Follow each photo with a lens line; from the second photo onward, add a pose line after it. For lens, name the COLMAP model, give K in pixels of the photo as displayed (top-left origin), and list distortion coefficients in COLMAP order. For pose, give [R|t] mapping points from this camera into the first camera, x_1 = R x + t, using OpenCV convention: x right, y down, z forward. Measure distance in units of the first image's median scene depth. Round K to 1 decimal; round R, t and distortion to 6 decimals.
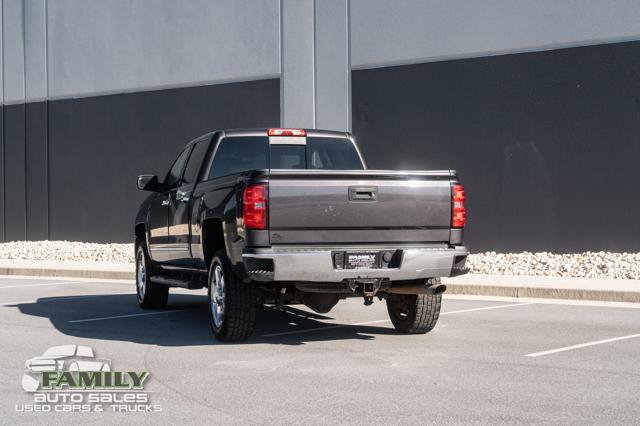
lens RADIAL K [[1291.7, 0, 320.0], [0, 1291.7, 213.0], [0, 0, 1]] dist [0.053641, 0.214133]
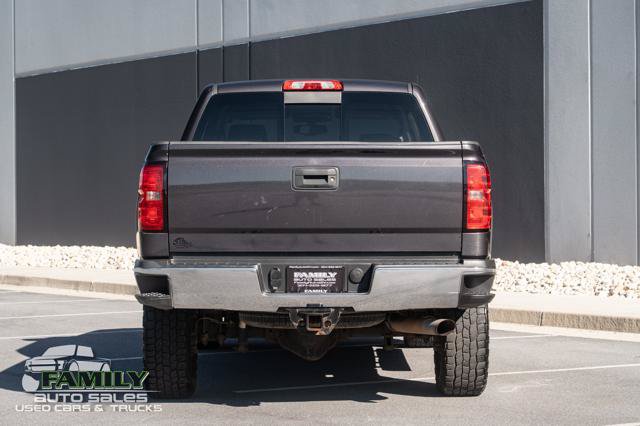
lens RADIAL K [[1968.6, 0, 320.0], [0, 1968.6, 213.0], [0, 0, 1]] dist [-0.008179, 0.172524]
pose [[0.955928, 0.003995, -0.293575, 0.319698], [-0.003235, 0.999990, 0.003075, -0.000300], [0.293585, -0.001990, 0.955931, 0.047948]]
